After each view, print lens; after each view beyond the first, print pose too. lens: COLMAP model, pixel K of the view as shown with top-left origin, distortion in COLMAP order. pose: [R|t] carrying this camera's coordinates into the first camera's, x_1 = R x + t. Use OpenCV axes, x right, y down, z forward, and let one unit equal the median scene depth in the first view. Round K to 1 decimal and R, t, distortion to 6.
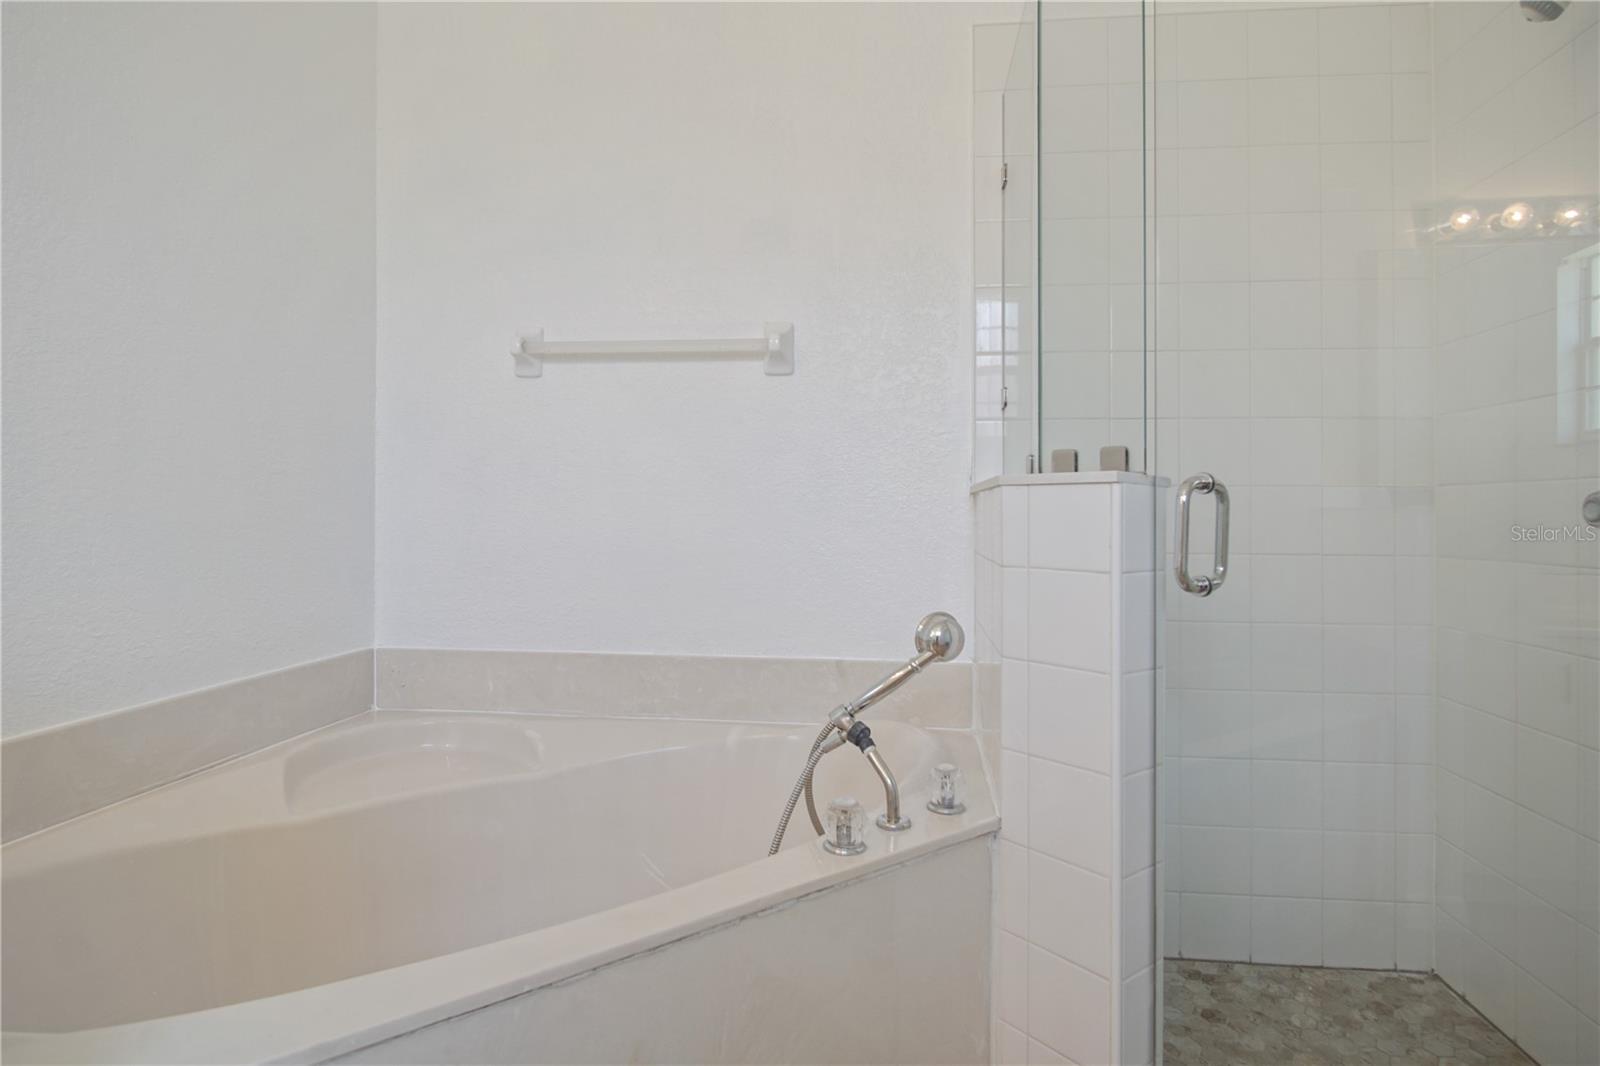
lens RADIAL K [[869.8, 0, 802.9], [0, 869.8, 522.4], [0, 0, 1]] dist [0.012610, -0.004415]
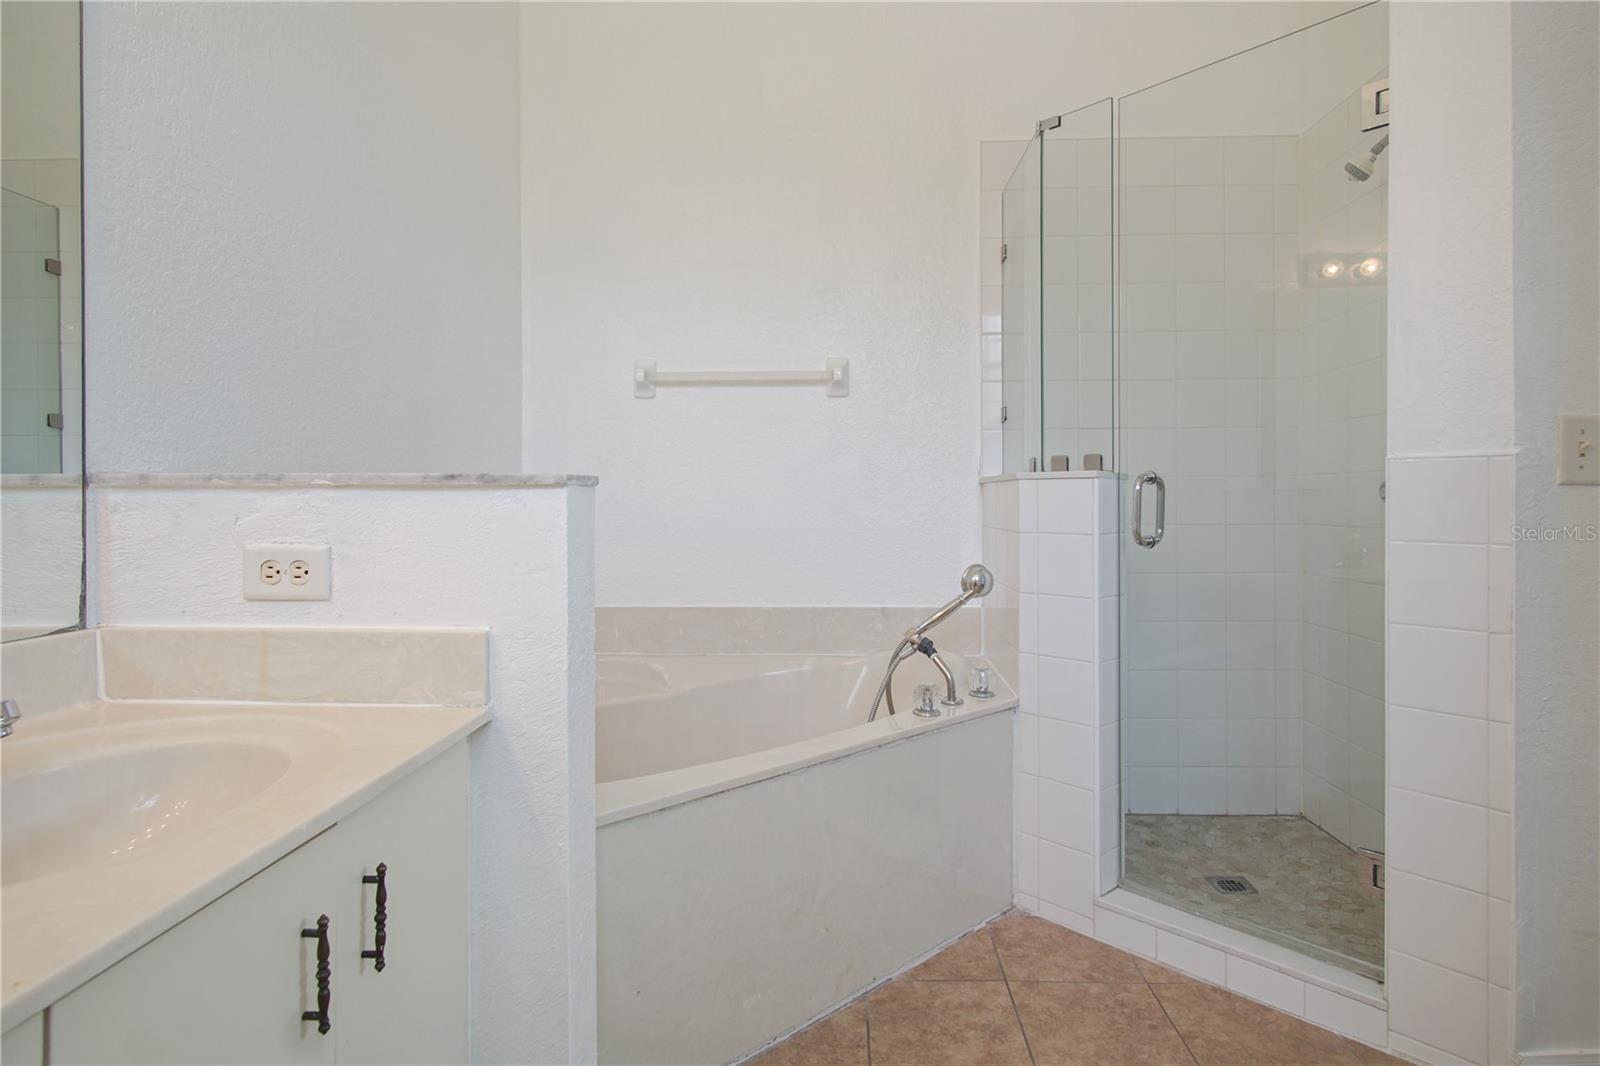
lens RADIAL K [[869.8, 0, 800.0], [0, 869.8, 521.9], [0, 0, 1]] dist [0.012610, -0.004415]
pose [[0.997600, -0.012869, 0.068041, -0.204536], [0.011801, 0.999801, 0.016074, 0.002234], [-0.068234, -0.015232, 0.997553, -0.390188]]
